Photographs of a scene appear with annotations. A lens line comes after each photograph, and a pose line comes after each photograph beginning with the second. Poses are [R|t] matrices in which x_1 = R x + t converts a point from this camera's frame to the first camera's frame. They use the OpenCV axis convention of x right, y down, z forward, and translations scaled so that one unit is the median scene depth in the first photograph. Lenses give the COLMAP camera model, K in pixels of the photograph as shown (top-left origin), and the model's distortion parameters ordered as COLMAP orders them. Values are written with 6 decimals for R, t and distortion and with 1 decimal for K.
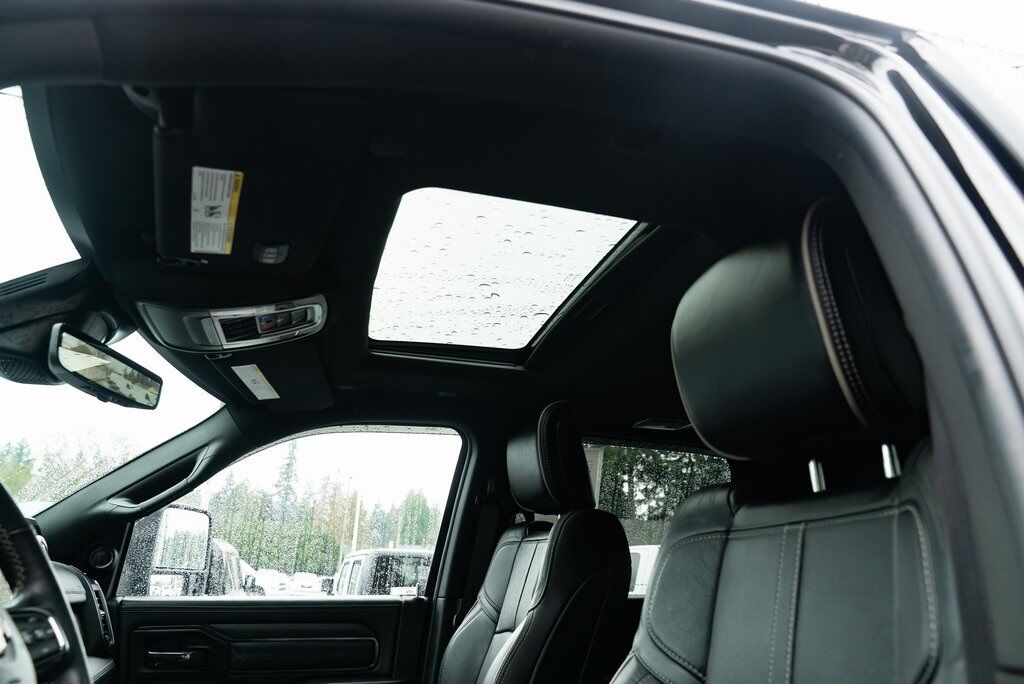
lens RADIAL K [[689.9, 0, 512.0], [0, 689.9, 342.0], [0, 0, 1]] dist [-0.043295, 0.025250]
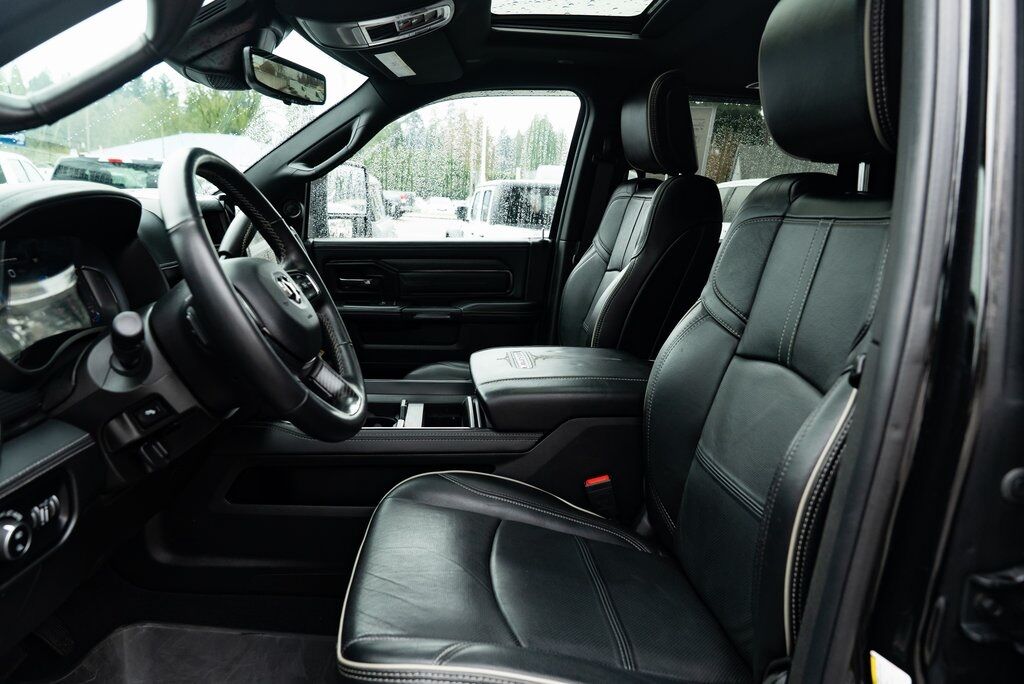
lens RADIAL K [[689.9, 0, 512.0], [0, 689.9, 342.0], [0, 0, 1]] dist [-0.043295, 0.025250]
pose [[0.984512, 0.043915, -0.169730, 0.023874], [0.048005, 0.863598, 0.501890, -0.090259], [0.168619, -0.502265, 0.848114, -0.133941]]
